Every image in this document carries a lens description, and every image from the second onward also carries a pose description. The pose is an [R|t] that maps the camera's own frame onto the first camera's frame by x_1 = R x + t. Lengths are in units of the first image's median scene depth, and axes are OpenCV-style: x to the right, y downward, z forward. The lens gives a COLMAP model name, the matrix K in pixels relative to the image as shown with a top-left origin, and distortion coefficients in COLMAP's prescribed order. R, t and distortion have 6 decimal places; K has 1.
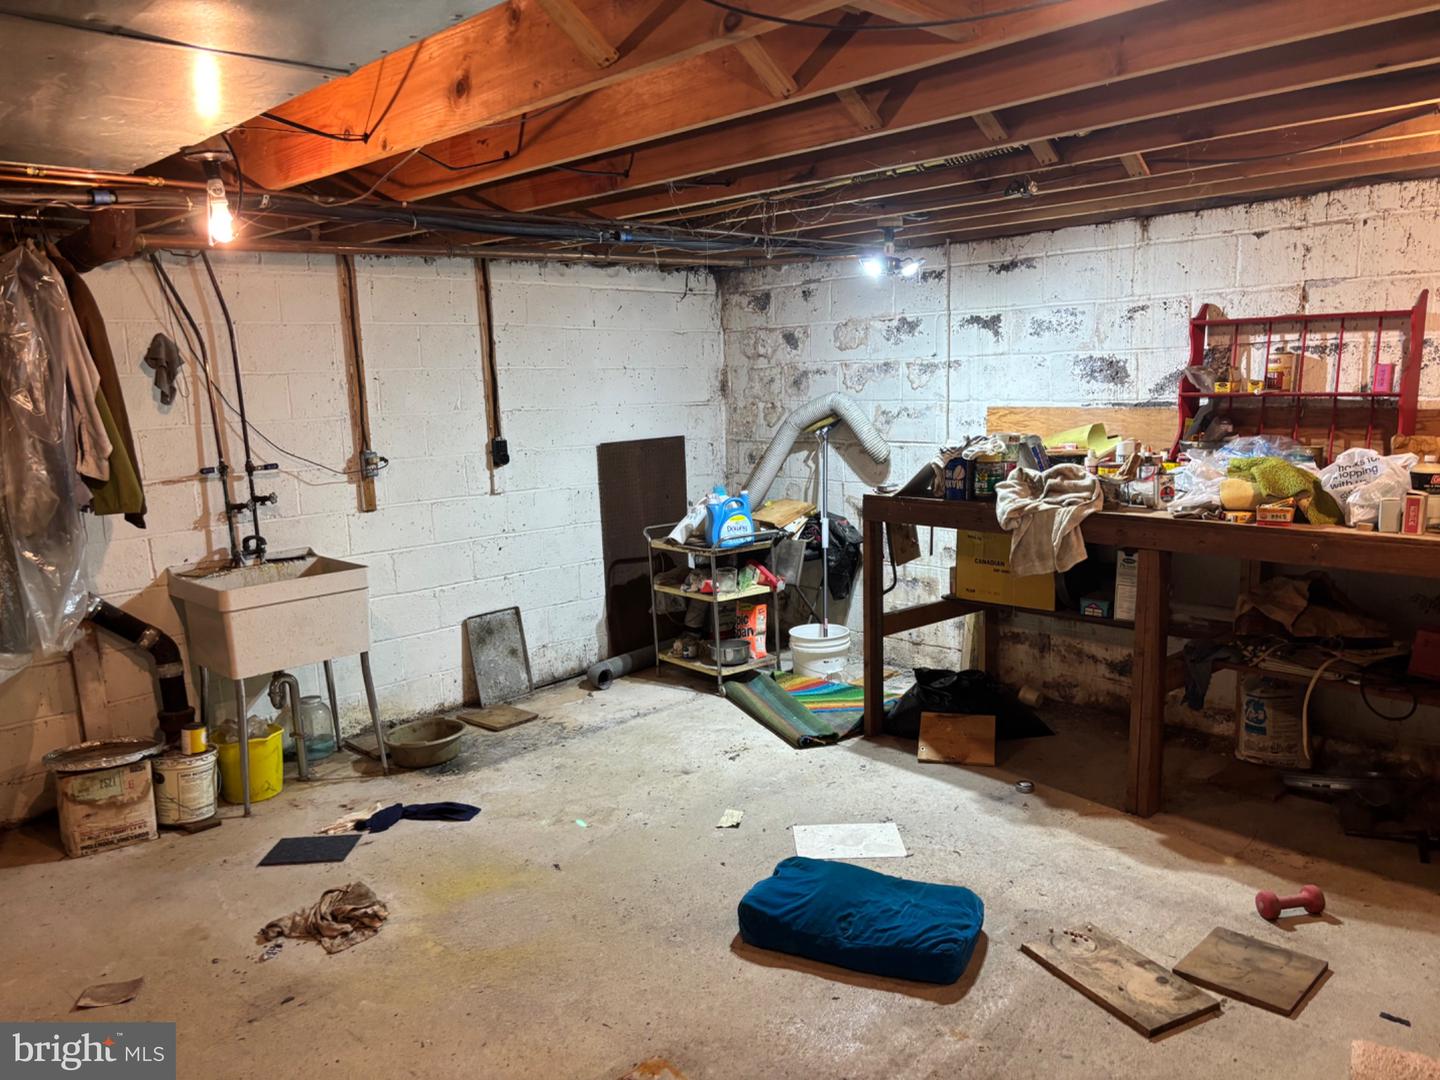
lens RADIAL K [[1086.7, 0, 723.4], [0, 1086.7, 544.6], [0, 0, 1]] dist [0.048775, -0.046840]
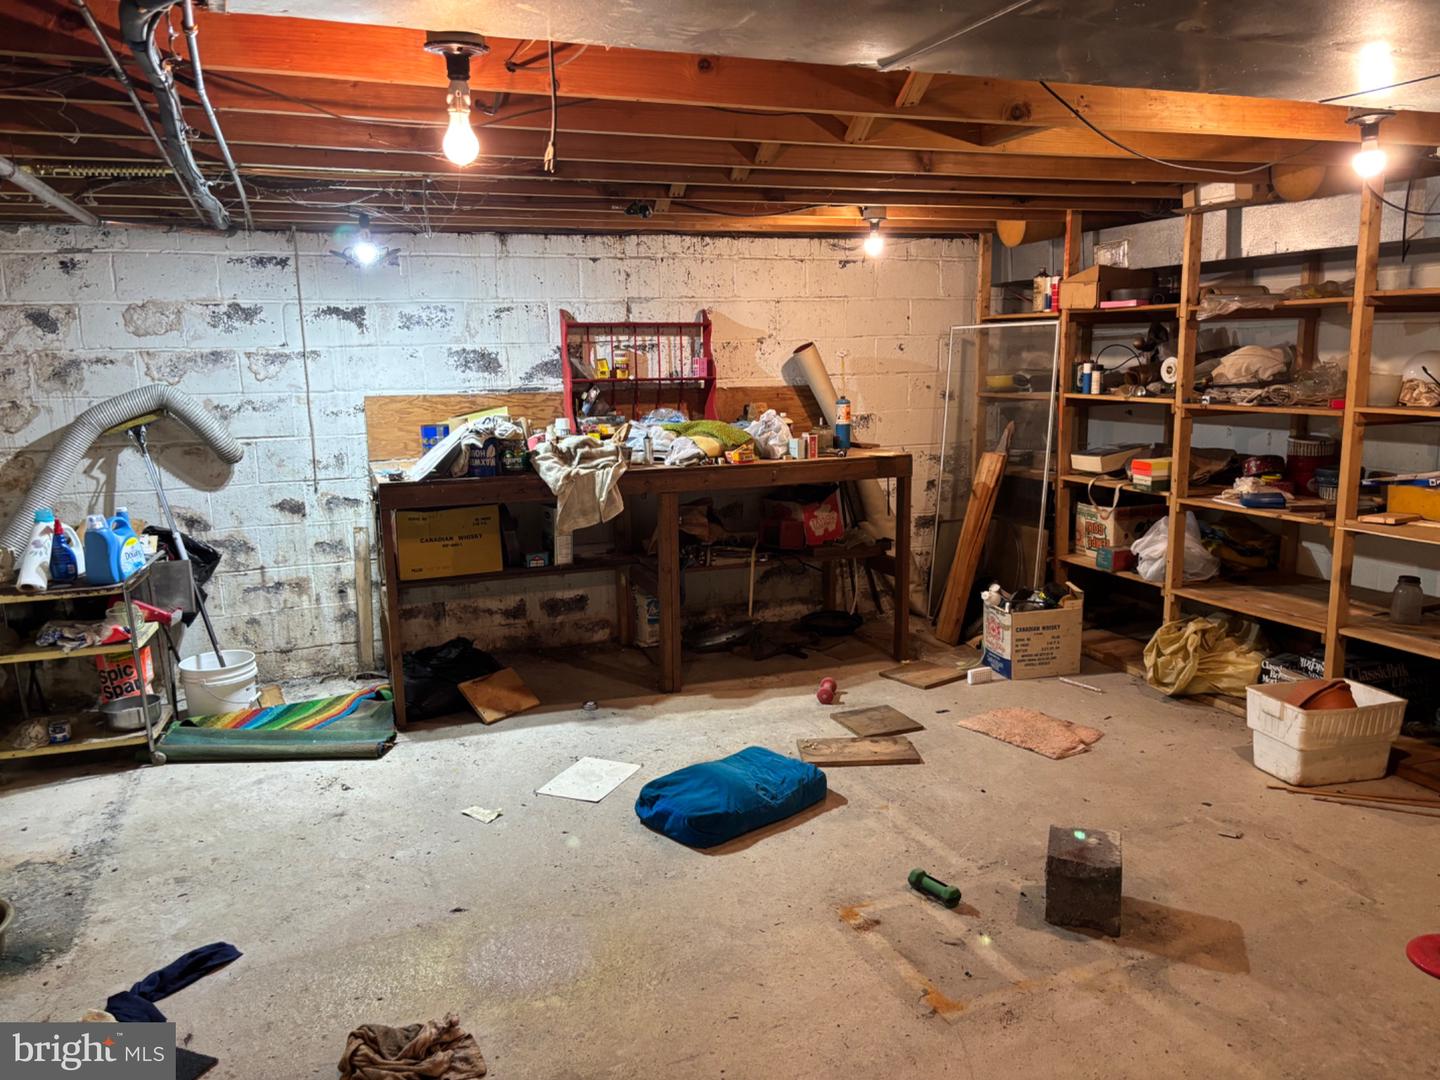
lens RADIAL K [[1086.7, 0, 729.0], [0, 1086.7, 547.1], [0, 0, 1]] dist [0.048775, -0.046840]
pose [[0.384413, -0.147595, 0.911286, -0.661379], [0.151823, 0.983803, 0.095296, -0.037264], [-0.910591, 0.101722, 0.400595, 0.329142]]
